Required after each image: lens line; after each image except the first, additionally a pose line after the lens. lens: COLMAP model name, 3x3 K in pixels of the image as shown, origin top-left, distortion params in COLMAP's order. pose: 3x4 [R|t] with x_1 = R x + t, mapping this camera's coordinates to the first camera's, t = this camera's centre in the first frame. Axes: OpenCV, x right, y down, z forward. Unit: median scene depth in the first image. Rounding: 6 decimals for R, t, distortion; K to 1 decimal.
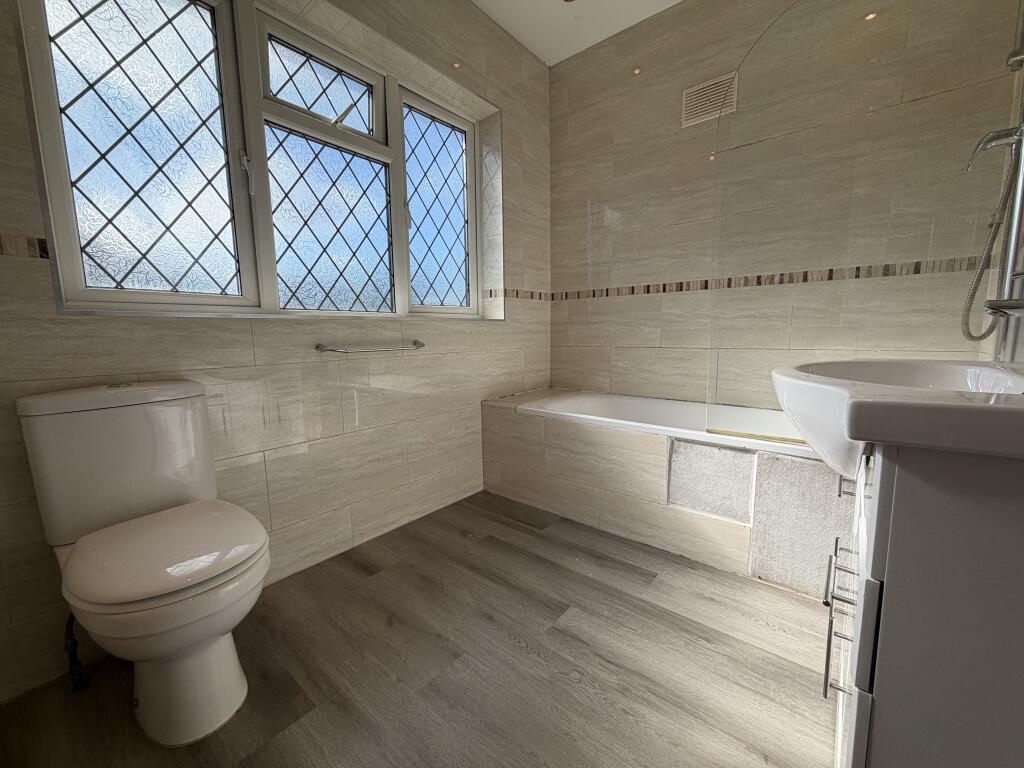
lens RADIAL K [[408.9, 0, 510.0], [0, 408.9, 385.2], [0, 0, 1]] dist [-0.001381, -0.000413]
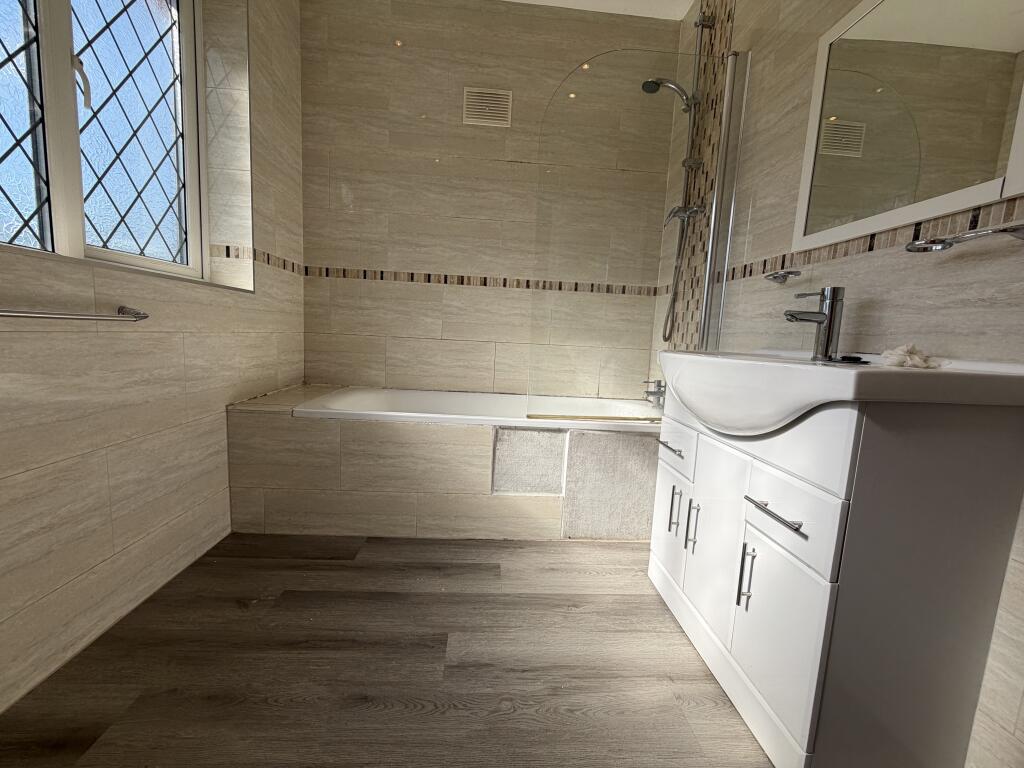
lens RADIAL K [[408.9, 0, 510.0], [0, 408.9, 385.2], [0, 0, 1]] dist [-0.001381, -0.000413]
pose [[0.725043, -0.032629, 0.687931, -0.231960], [0.027812, 0.999449, 0.018092, 0.006649], [-0.688142, 0.006016, 0.725551, 0.201876]]
